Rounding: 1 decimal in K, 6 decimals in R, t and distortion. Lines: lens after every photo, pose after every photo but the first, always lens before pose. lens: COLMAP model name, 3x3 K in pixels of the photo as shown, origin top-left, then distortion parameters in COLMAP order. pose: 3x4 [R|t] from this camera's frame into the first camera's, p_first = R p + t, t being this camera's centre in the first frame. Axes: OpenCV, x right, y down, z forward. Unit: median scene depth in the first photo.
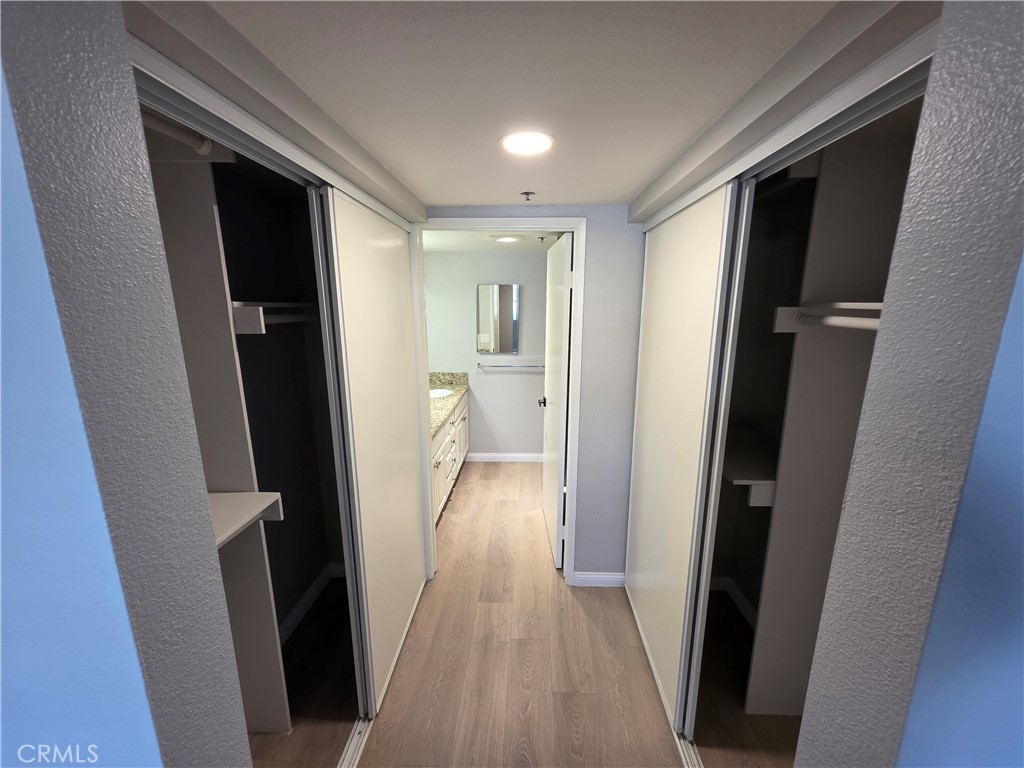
lens RADIAL K [[409.8, 0, 512.9], [0, 409.8, 385.8], [0, 0, 1]] dist [0.006084, -0.000877]
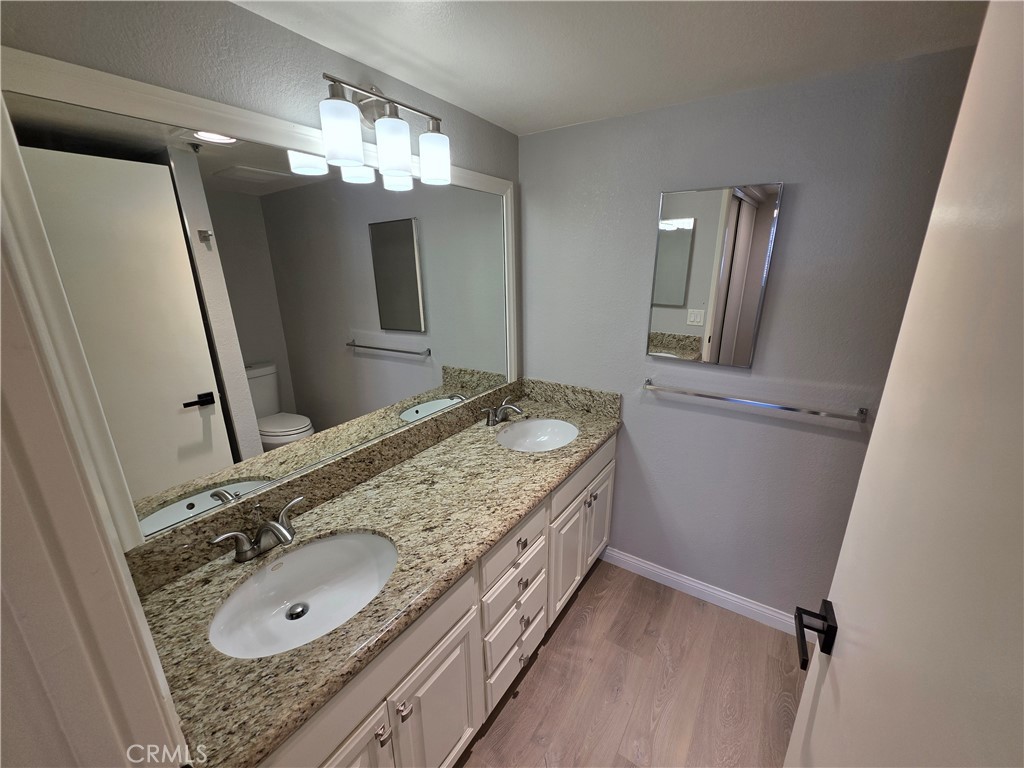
lens RADIAL K [[409.8, 0, 514.1], [0, 409.8, 385.5], [0, 0, 1]] dist [0.006084, -0.000877]
pose [[0.854246, 0.148433, -0.498228, 0.015038], [-0.104168, 0.987808, 0.115688, -0.085220], [0.509326, -0.046927, 0.859293, 0.545552]]
